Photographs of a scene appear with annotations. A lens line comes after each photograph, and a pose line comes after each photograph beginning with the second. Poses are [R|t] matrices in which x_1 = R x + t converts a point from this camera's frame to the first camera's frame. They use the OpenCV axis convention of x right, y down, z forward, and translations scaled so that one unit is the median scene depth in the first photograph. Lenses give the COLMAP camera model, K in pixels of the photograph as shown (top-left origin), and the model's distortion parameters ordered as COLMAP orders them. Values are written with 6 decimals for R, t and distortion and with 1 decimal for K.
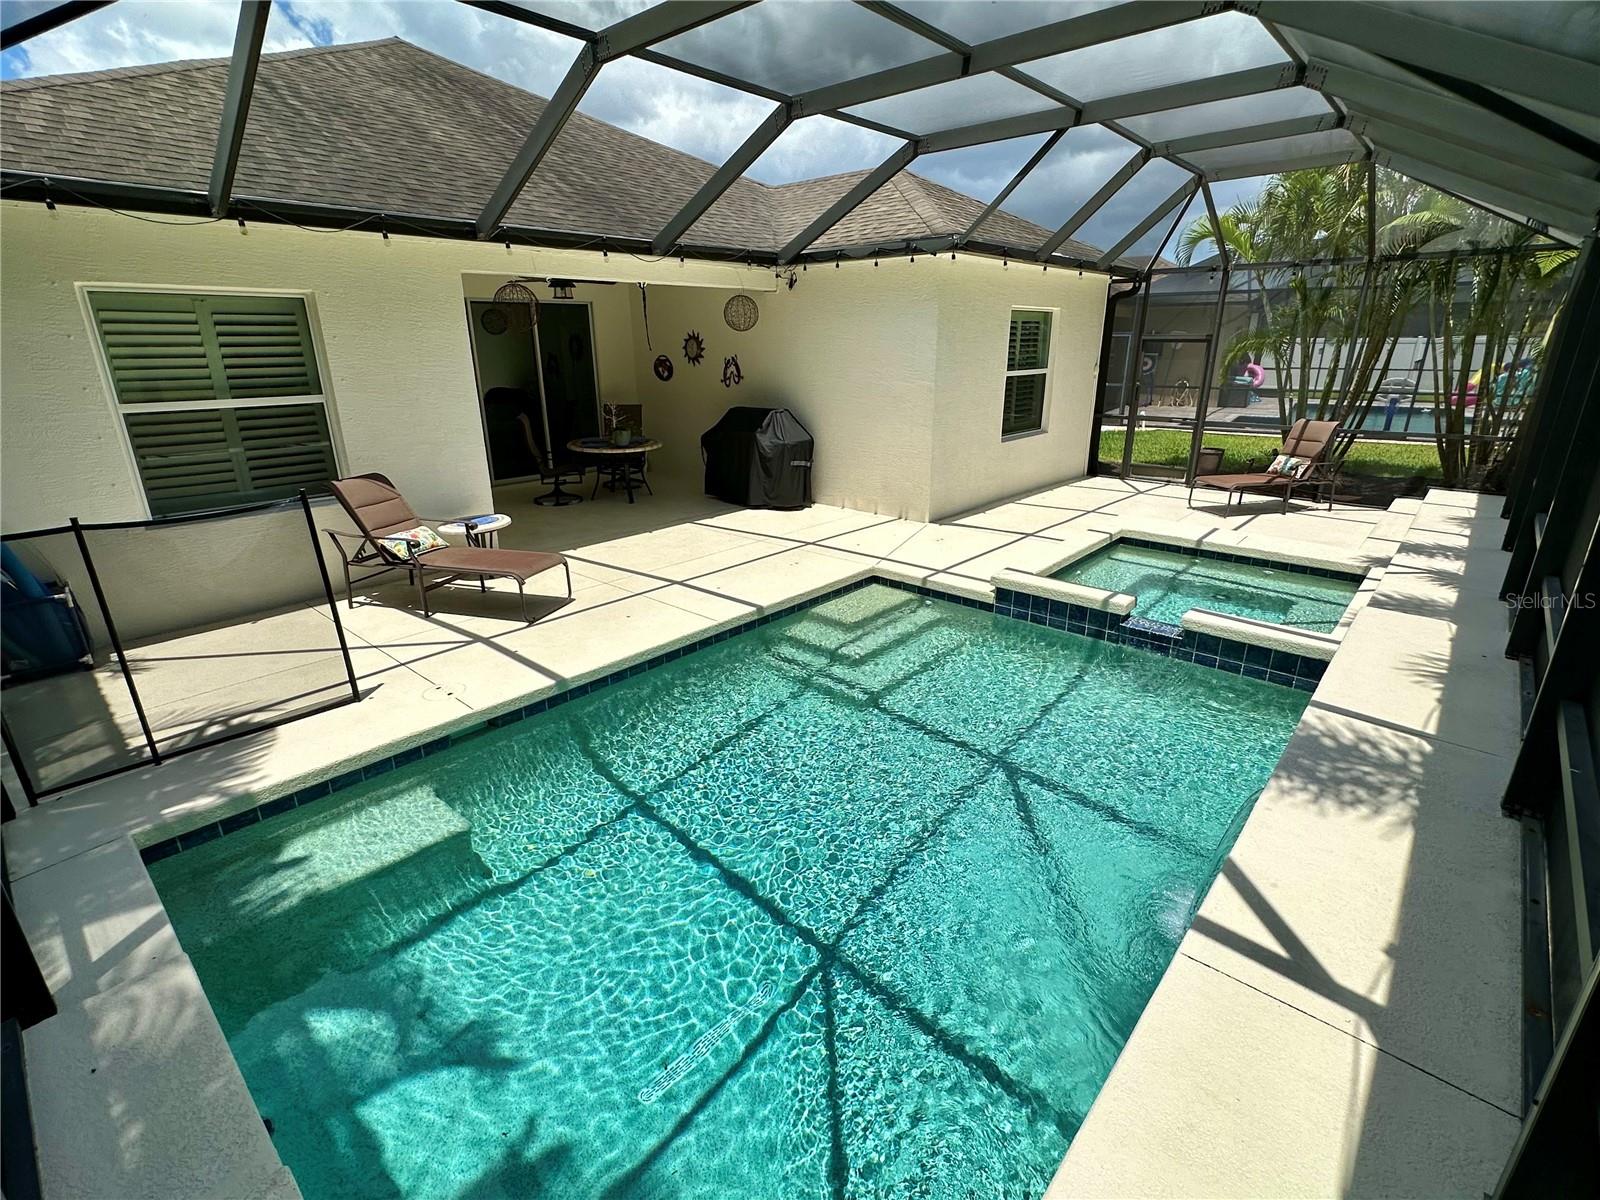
lens RADIAL K [[756.1, 0, 800.5], [0, 756.1, 595.2], [0, 0, 1]] dist [0.000547, 0.000227]
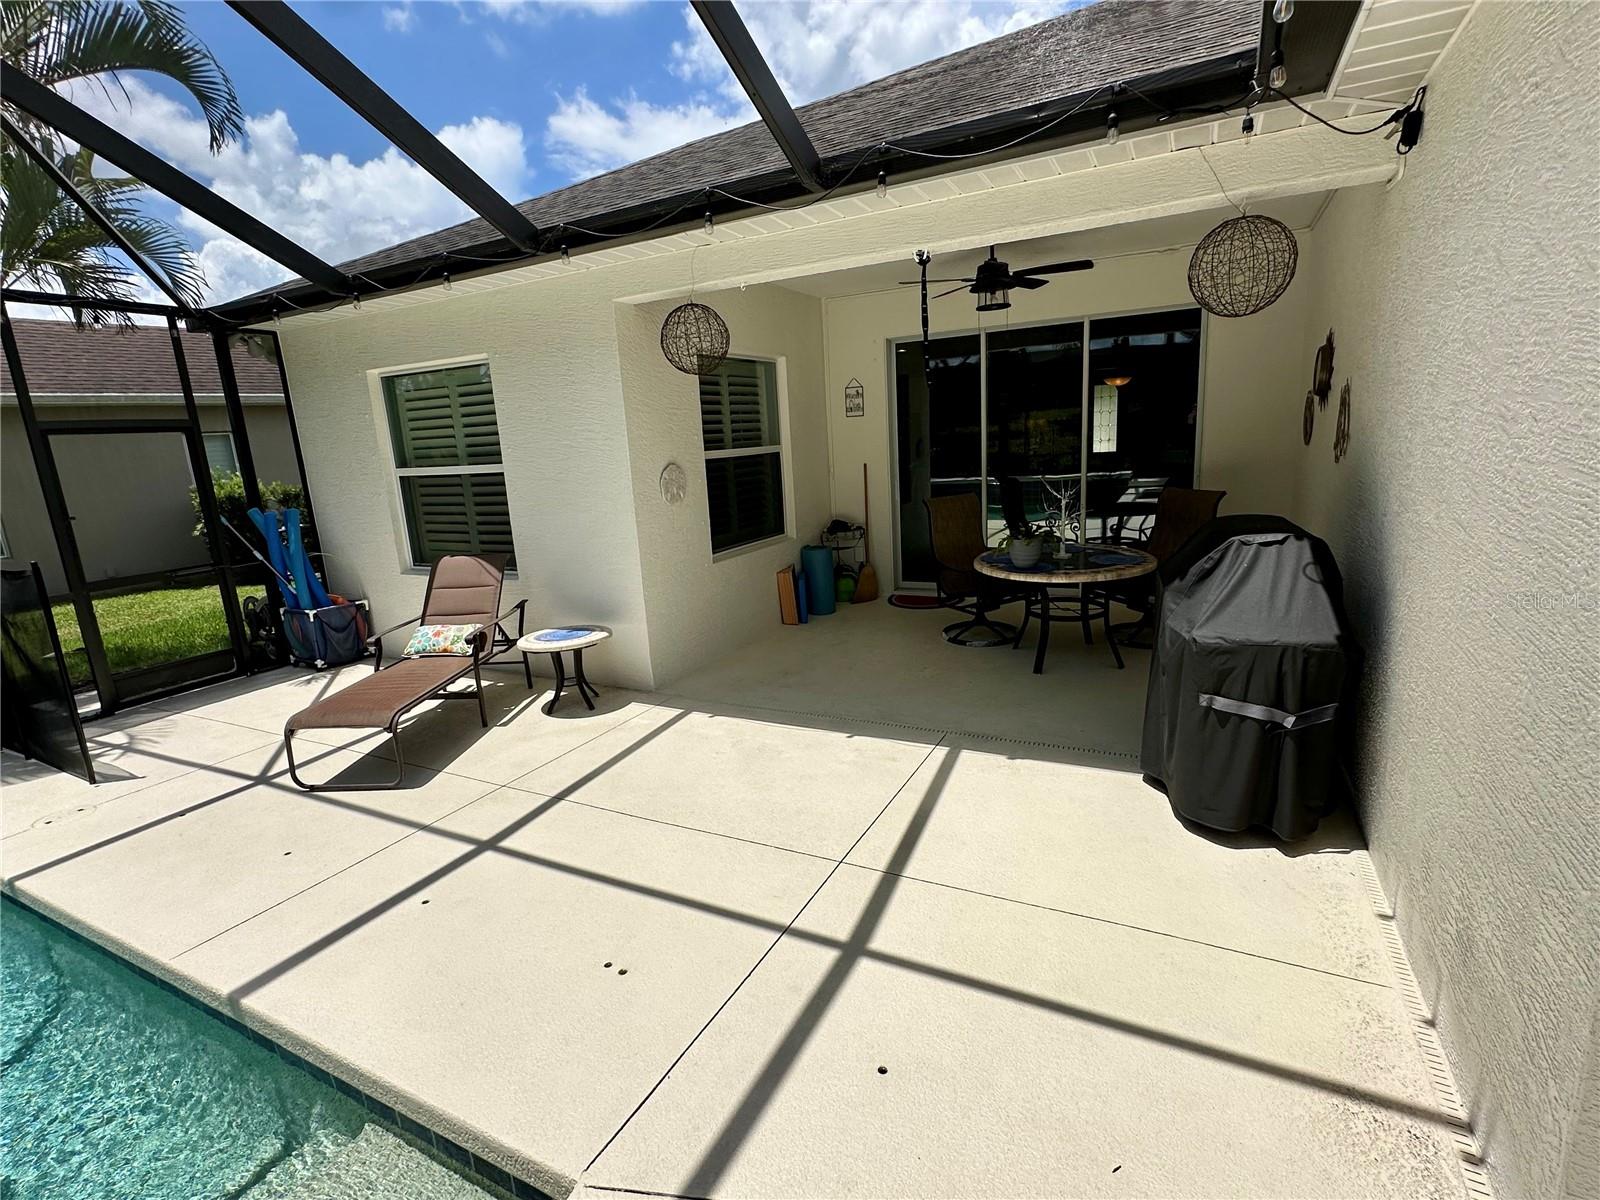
lens RADIAL K [[756.1, 0, 800.5], [0, 756.1, 595.2], [0, 0, 1]] dist [0.000547, 0.000227]
pose [[0.253222, 0.188628, -0.948841, 0.414692], [-0.260626, 0.957844, 0.120863, -0.360451], [0.931640, 0.216688, 0.291708, 1.251181]]
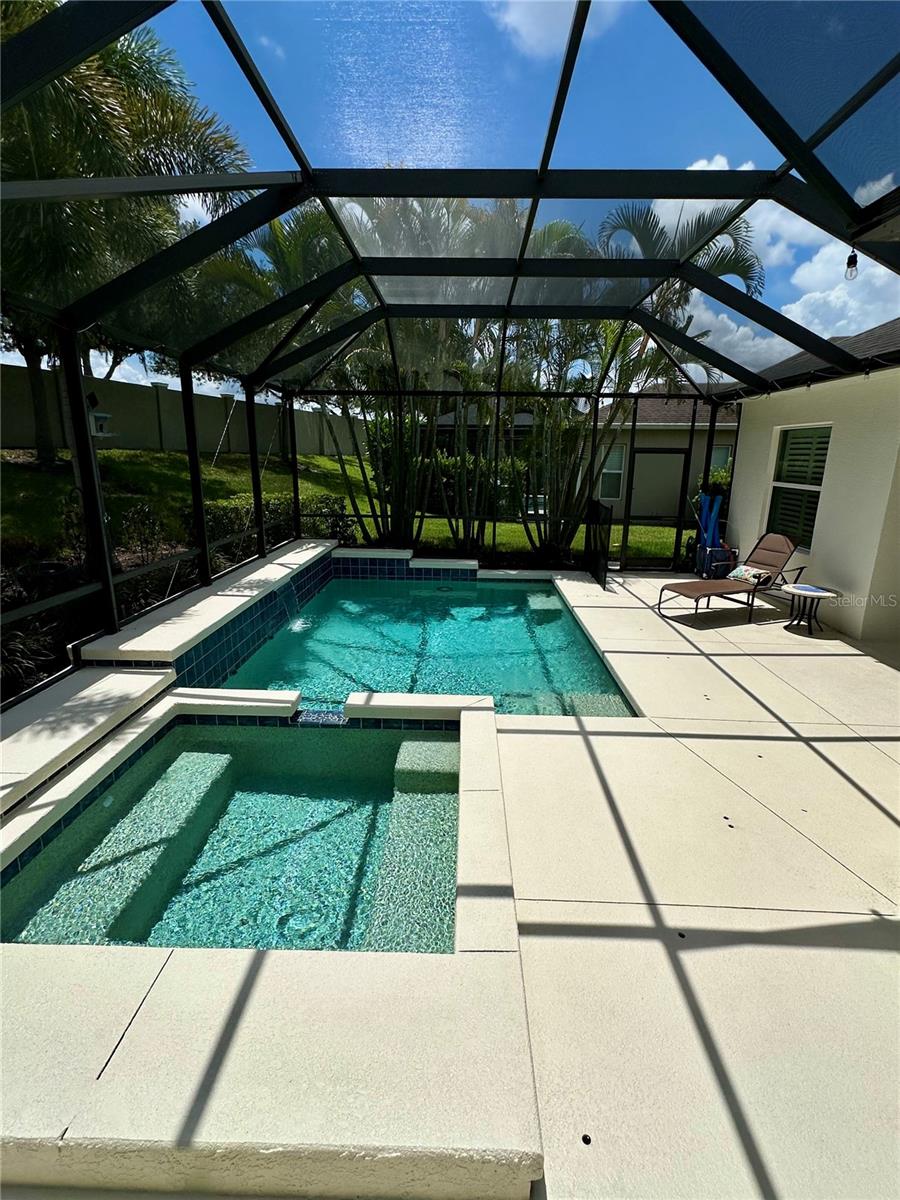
lens RADIAL K [[578.7, 0, 450.0], [0, 578.7, 600.0], [0, 0, 1]] dist [-0.006364, 0.000875]
pose [[-0.768477, 0.152015, -0.621559, 0.839088], [-0.214171, 0.854239, 0.473716, -0.527330], [0.602971, 0.497159, -0.623905, 1.584539]]
